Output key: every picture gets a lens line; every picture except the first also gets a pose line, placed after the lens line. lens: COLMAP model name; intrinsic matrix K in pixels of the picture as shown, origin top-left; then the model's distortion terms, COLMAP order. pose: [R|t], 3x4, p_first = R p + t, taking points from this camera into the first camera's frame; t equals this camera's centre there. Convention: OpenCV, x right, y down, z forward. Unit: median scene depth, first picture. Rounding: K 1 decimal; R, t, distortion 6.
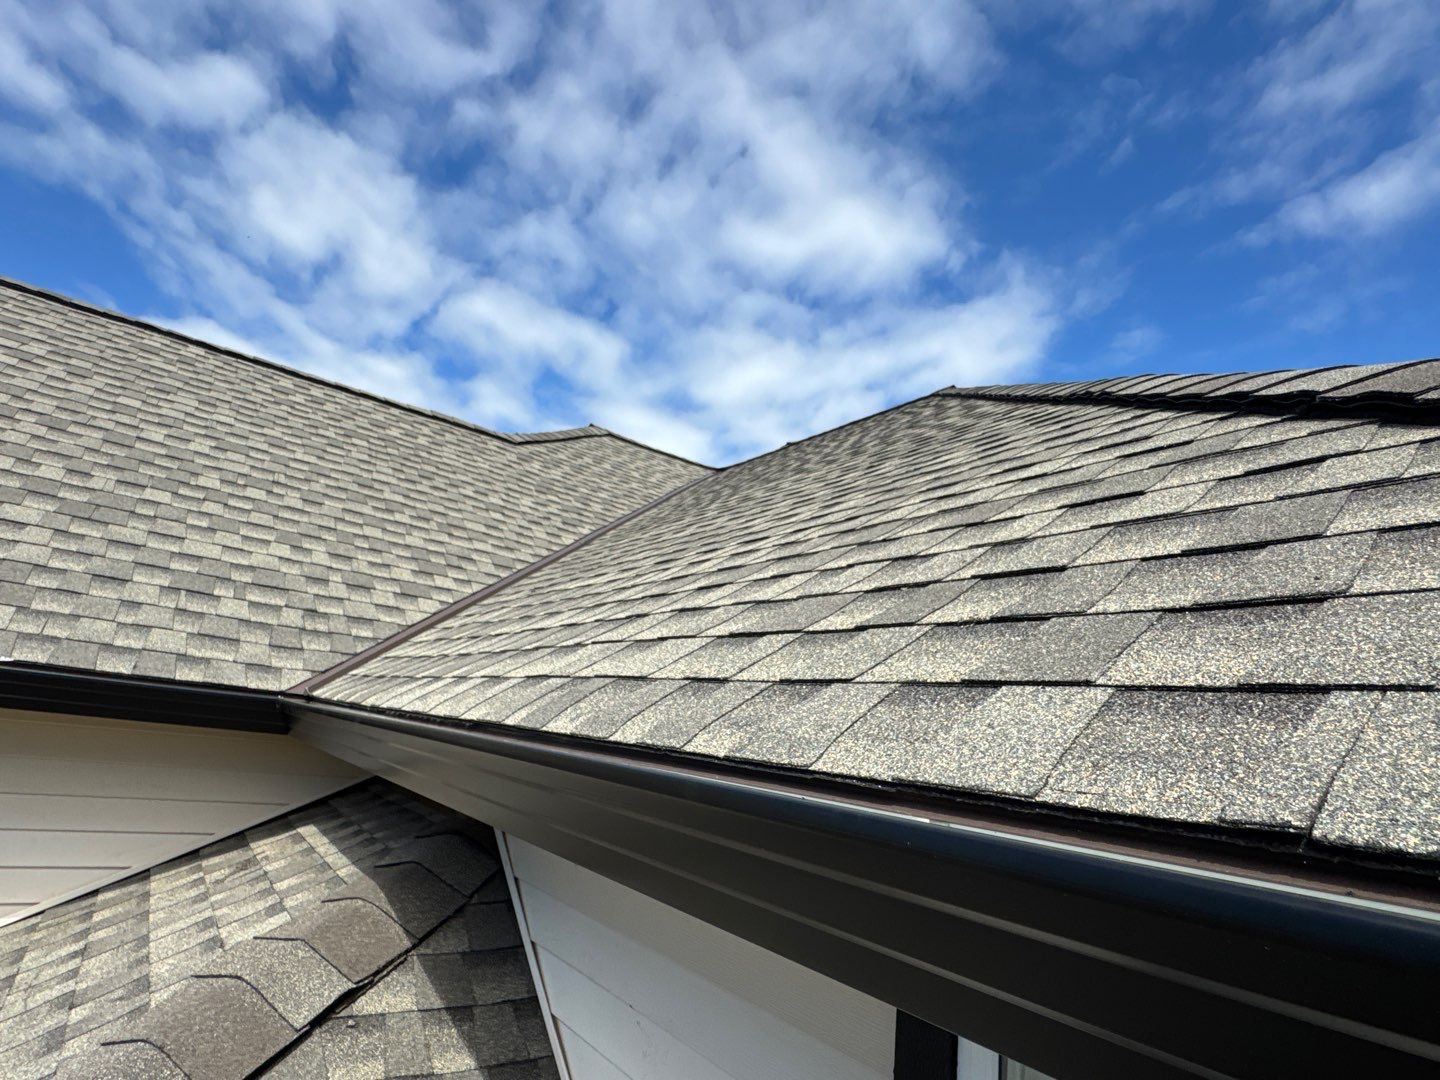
lens RADIAL K [[781.4, 0, 717.0], [0, 781.4, 531.3], [0, 0, 1]] dist [-0.001152, -0.000880]
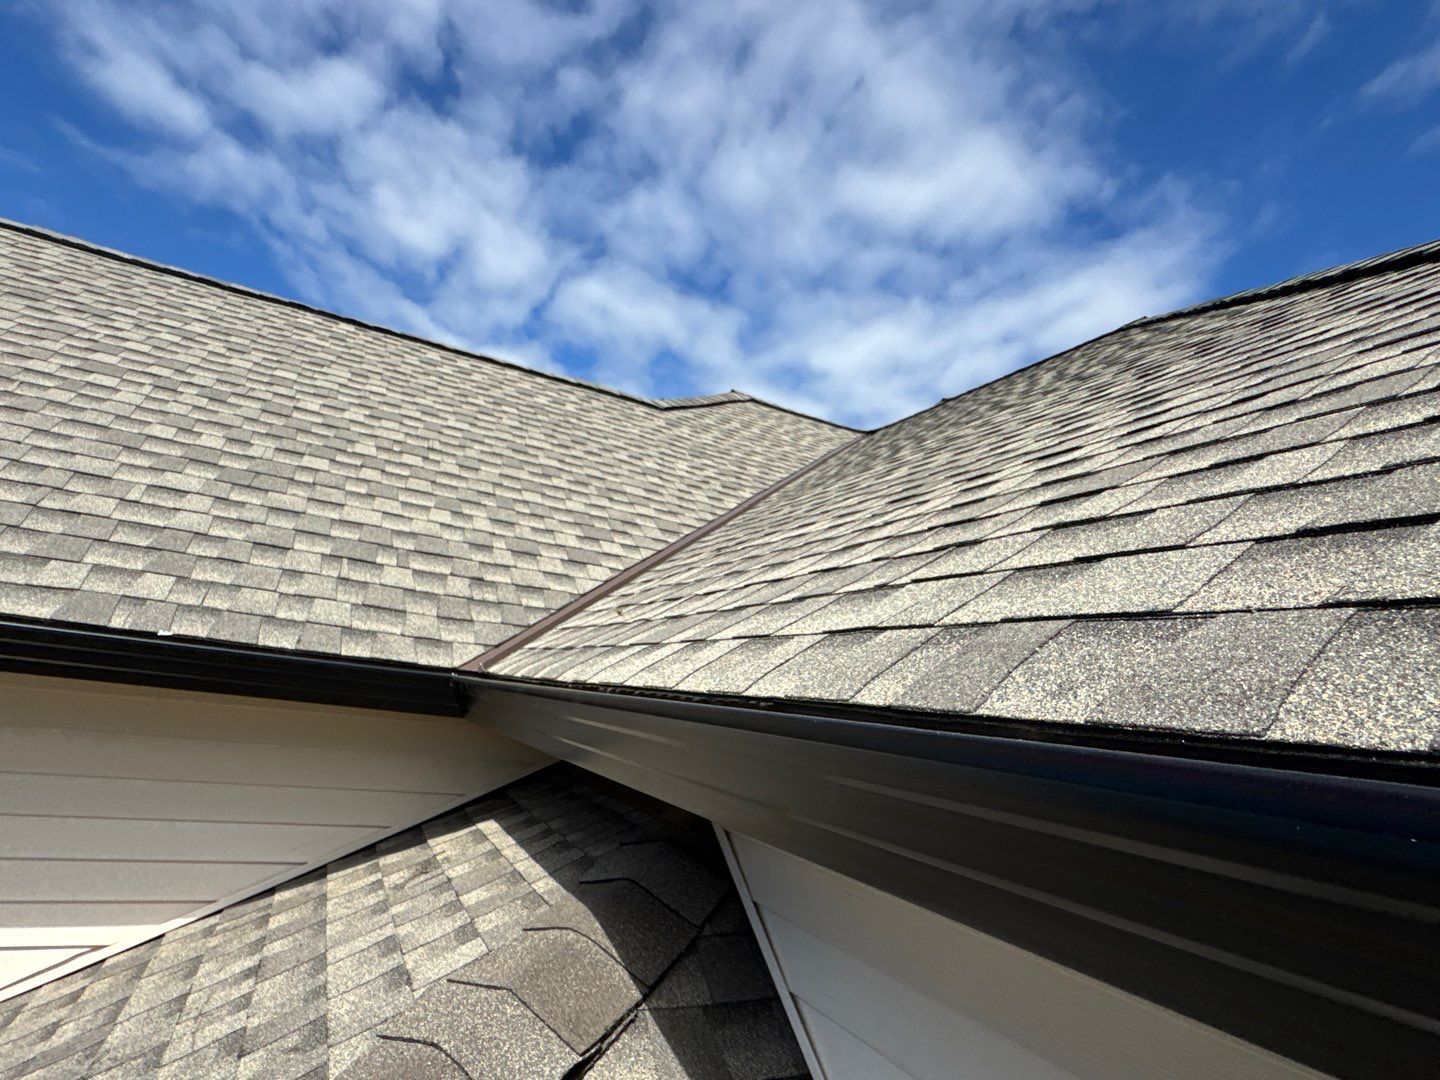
lens RADIAL K [[781.4, 0, 717.0], [0, 781.4, 531.3], [0, 0, 1]] dist [-0.001152, -0.000880]
pose [[0.987196, -0.035844, -0.155434, -0.101548], [0.039352, 0.999034, 0.019552, 0.037599], [0.154583, -0.025418, 0.987653, 0.151162]]
